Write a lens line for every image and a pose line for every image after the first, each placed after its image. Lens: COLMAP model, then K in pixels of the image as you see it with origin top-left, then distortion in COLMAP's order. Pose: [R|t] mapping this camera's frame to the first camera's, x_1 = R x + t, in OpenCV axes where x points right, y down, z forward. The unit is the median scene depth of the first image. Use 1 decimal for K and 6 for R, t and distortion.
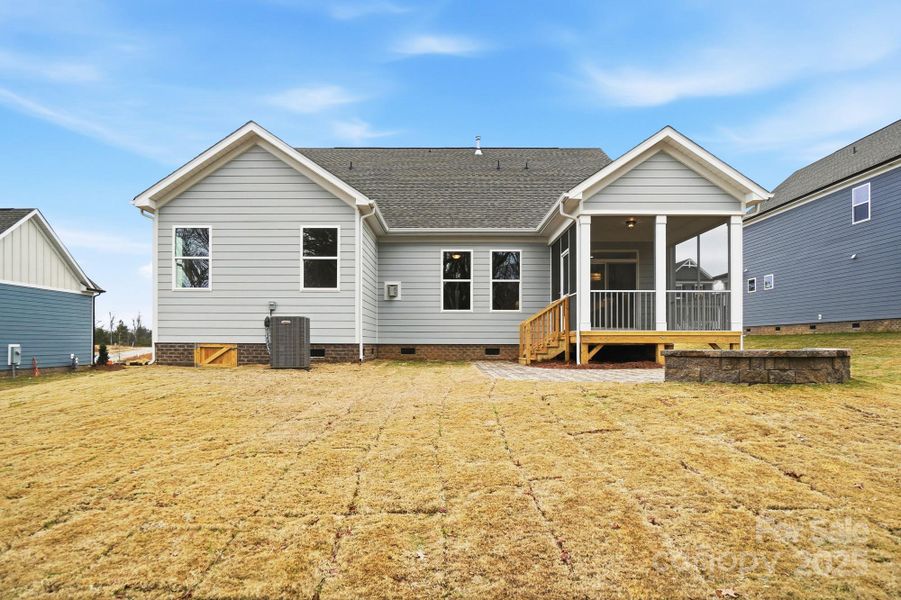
lens RADIAL K [[494.8, 0, 450.3], [0, 494.8, 342.2], [0, 0, 1]] dist [0.001076, 0.000161]
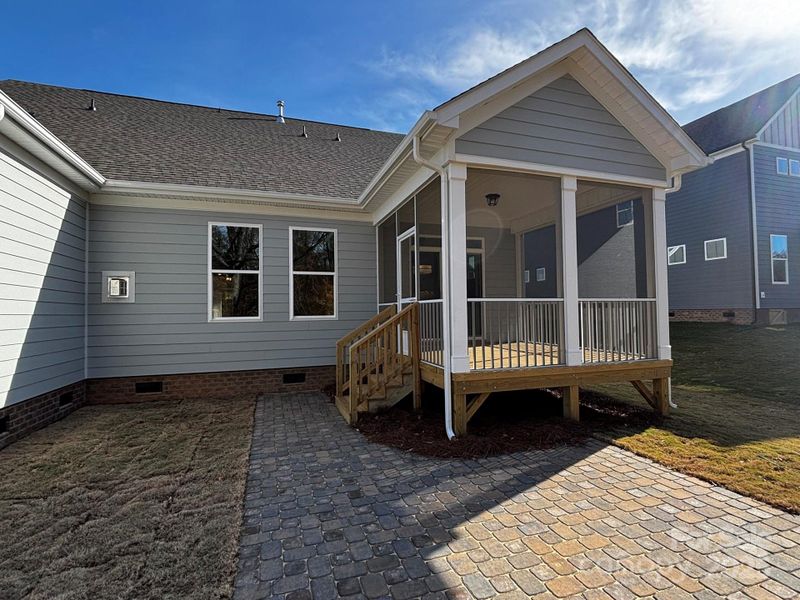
lens RADIAL K [[386.8, 0, 400.0], [0, 386.8, 300.0], [0, 0, 1]] dist [-0.000423, -0.000025]
pose [[0.946549, -0.004624, 0.322528, 0.054660], [0.017385, 0.999175, -0.036698, -0.068986], [-0.322092, 0.040344, 0.945848, 0.476714]]
